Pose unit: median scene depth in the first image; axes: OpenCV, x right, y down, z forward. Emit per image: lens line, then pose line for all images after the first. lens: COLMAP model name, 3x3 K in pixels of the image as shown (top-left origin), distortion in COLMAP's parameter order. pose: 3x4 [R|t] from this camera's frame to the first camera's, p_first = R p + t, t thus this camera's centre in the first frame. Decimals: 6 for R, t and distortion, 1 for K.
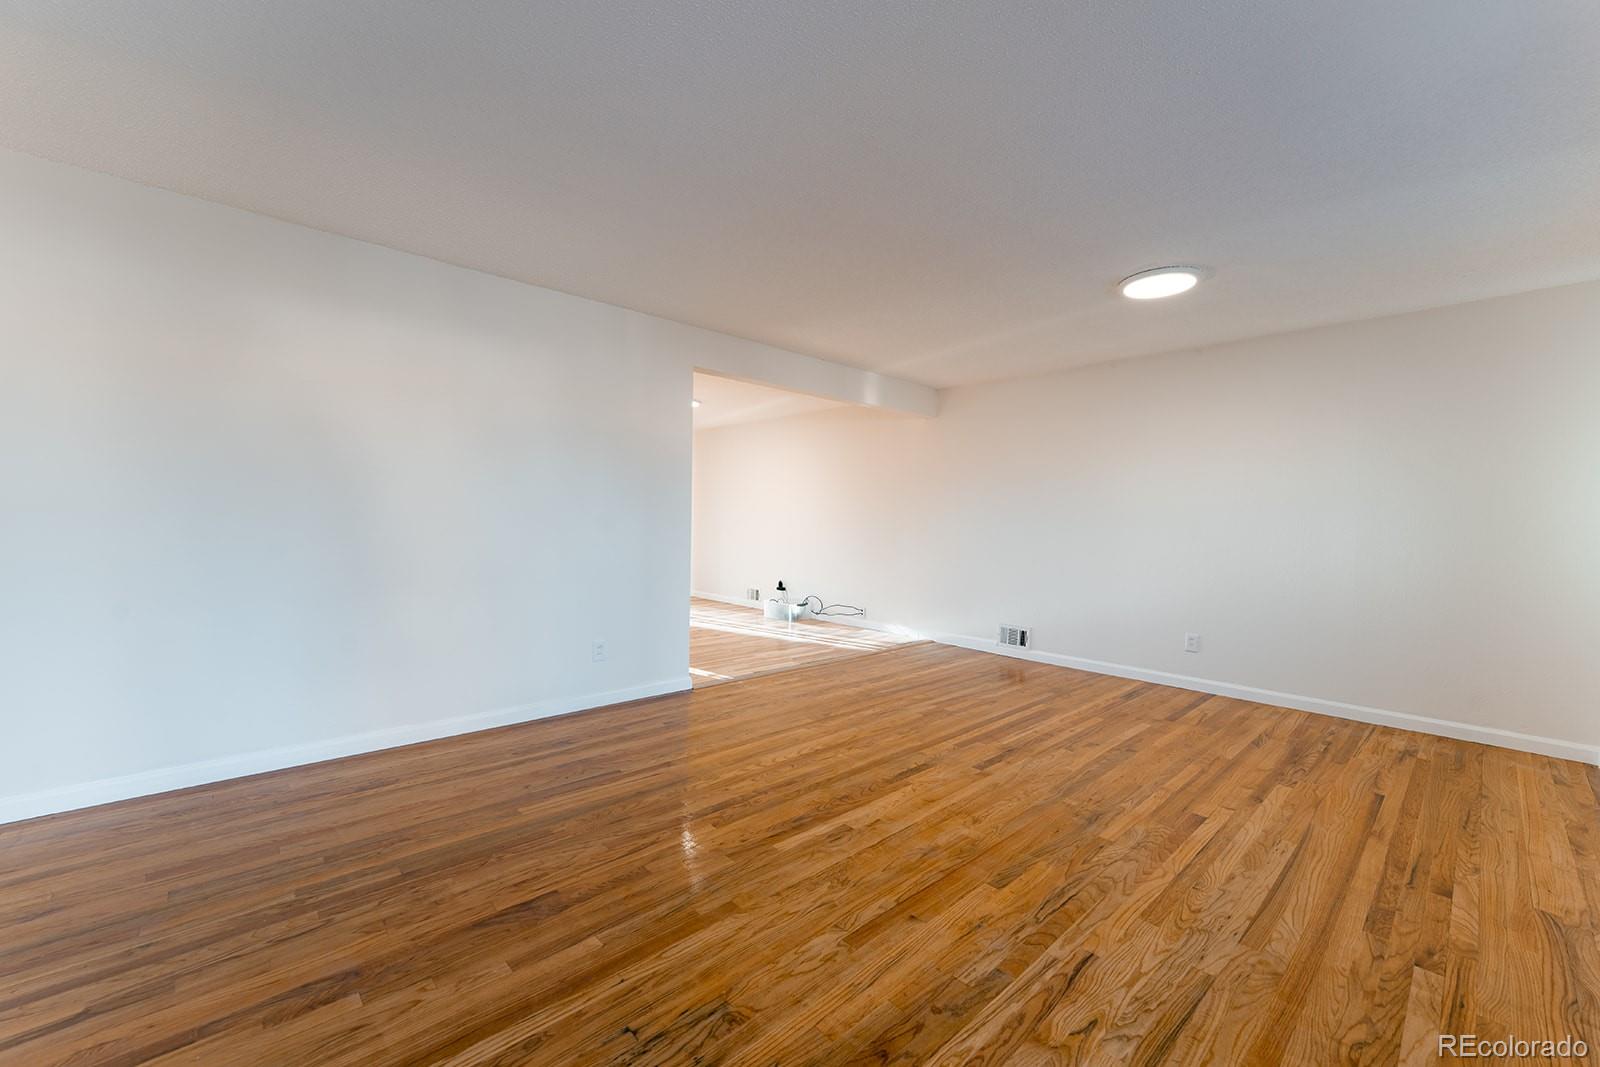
lens RADIAL K [[639.9, 0, 804.7], [0, 639.9, 527.1], [0, 0, 1]] dist [-0.003929, 0.000277]
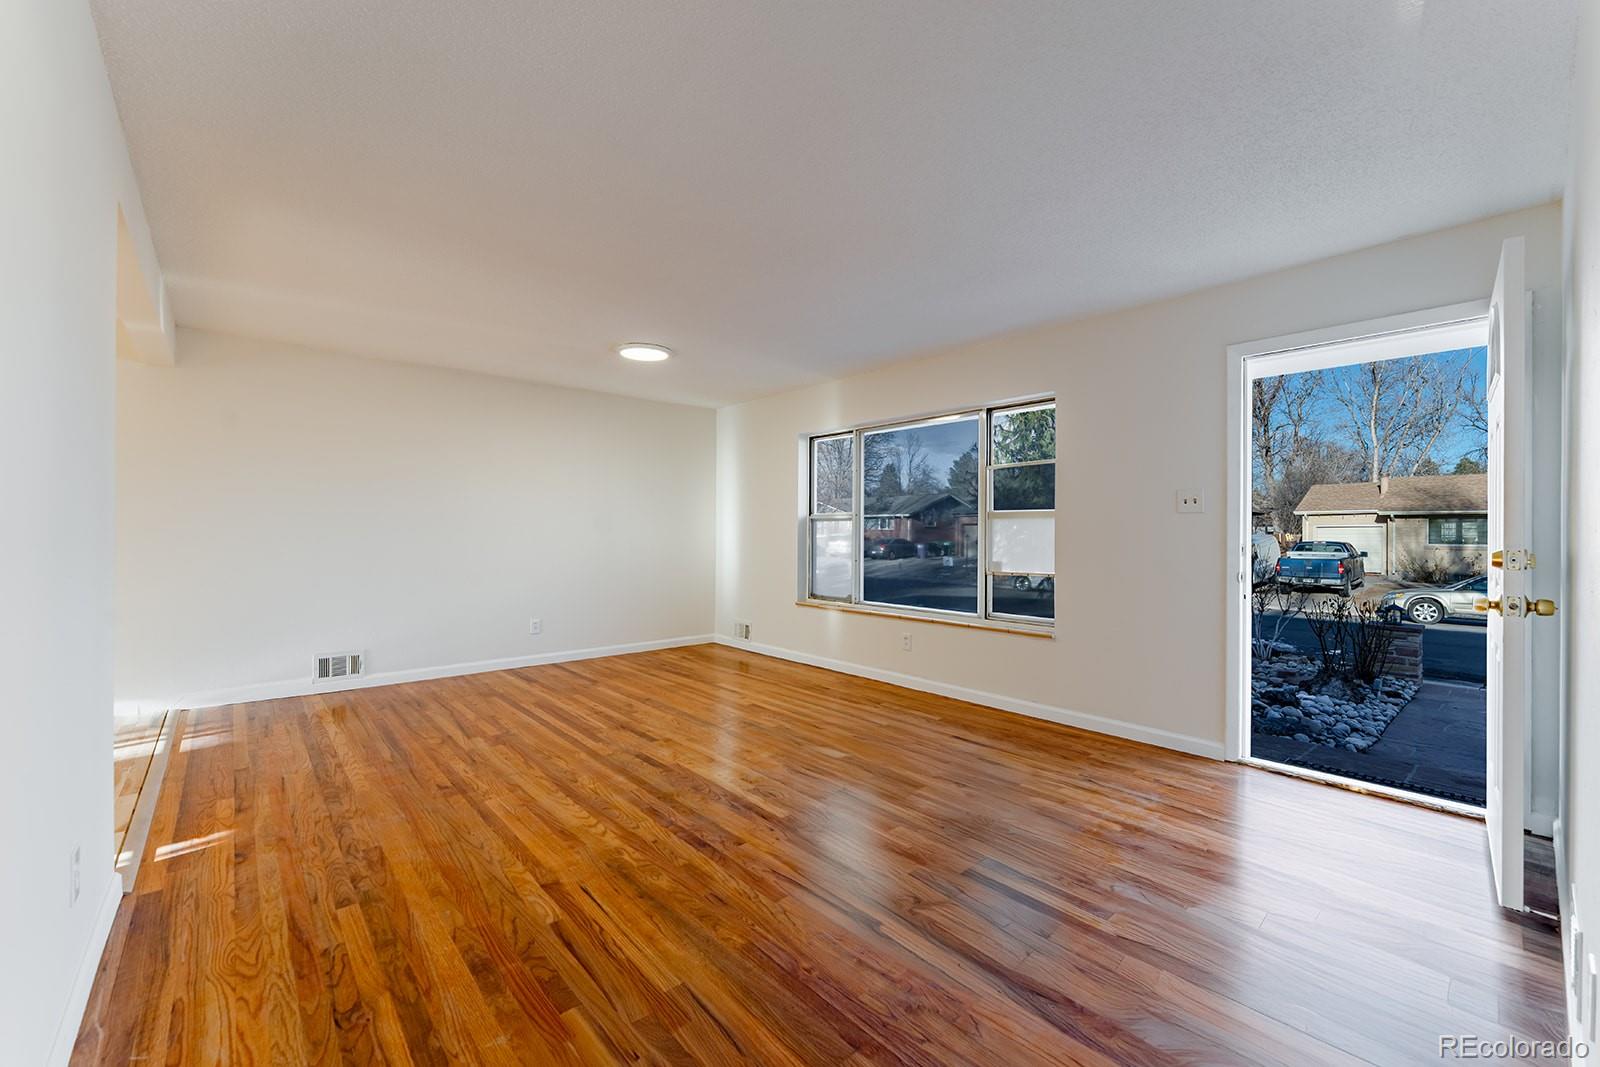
lens RADIAL K [[639.9, 0, 804.2], [0, 639.9, 534.1], [0, 0, 1]] dist [-0.003929, 0.000277]
pose [[0.023667, -0.021770, 0.999483, -0.830213], [0.007523, 0.999738, 0.021598, -0.022175], [-0.999692, 0.007008, 0.023825, 0.654385]]
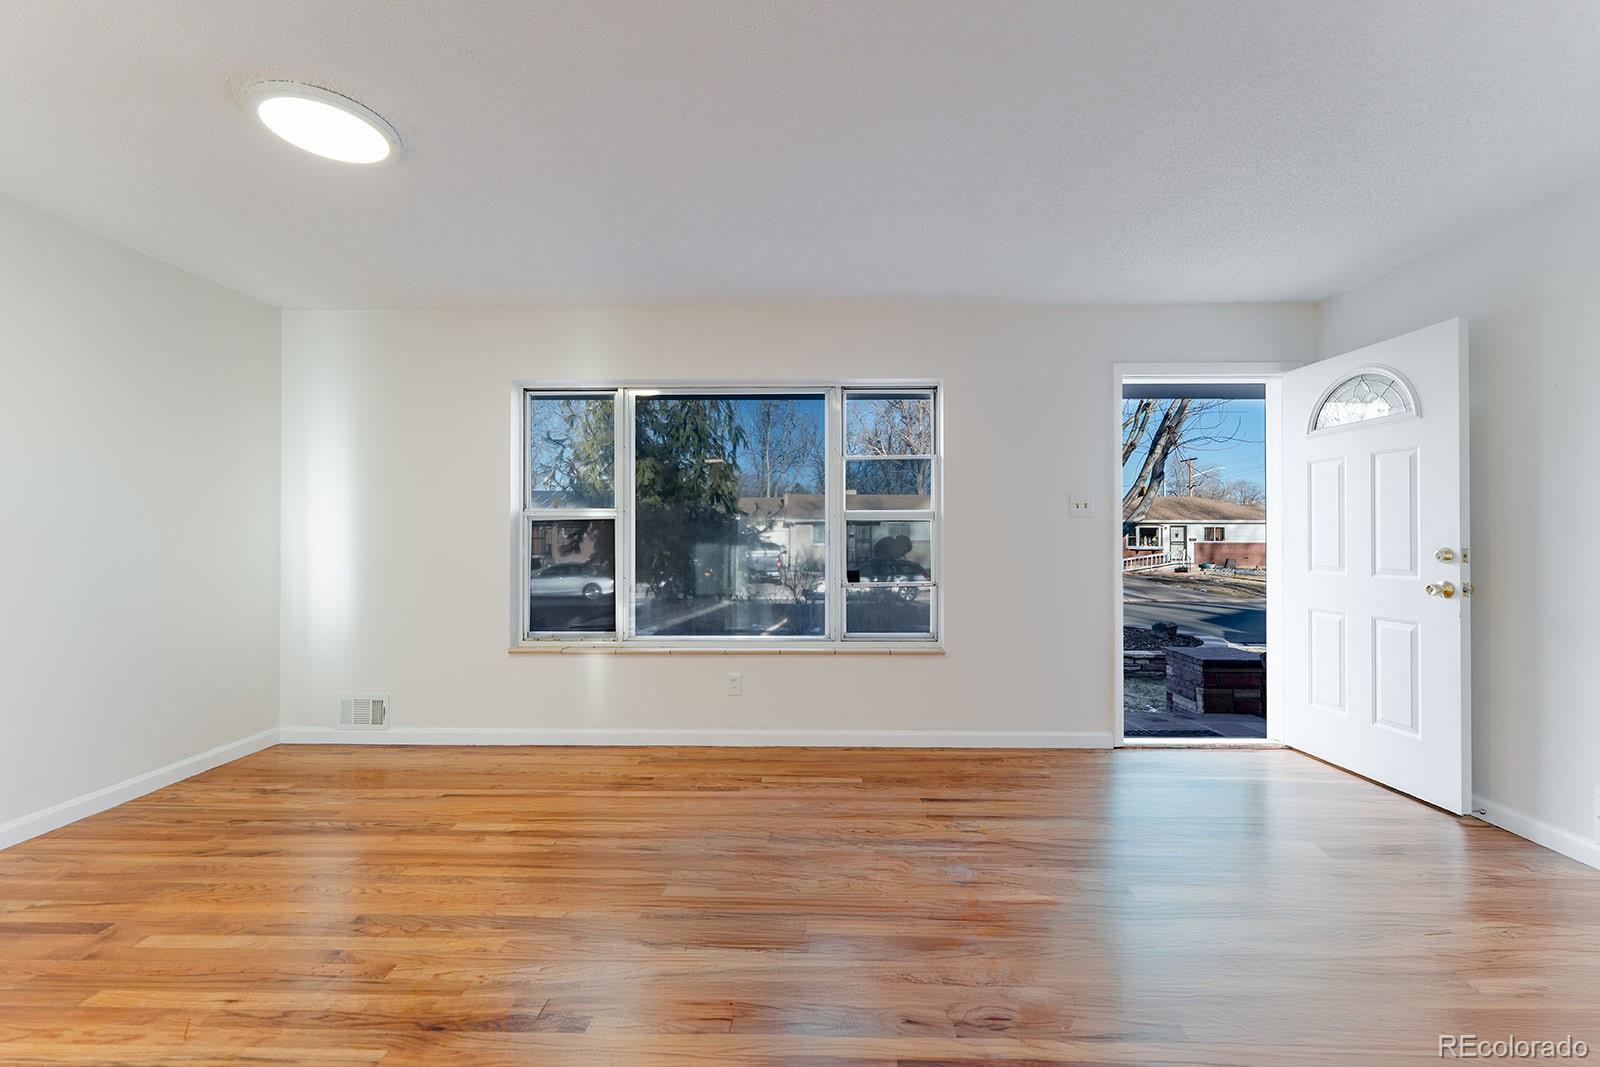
lens RADIAL K [[639.9, 0, 805.1], [0, 639.9, 538.9], [0, 0, 1]] dist [-0.003929, 0.000277]
pose [[-0.717129, -0.021005, 0.696624, -0.187030], [-0.005021, 0.999675, 0.024975, -0.016538], [-0.696922, 0.014412, -0.717002, 1.156532]]
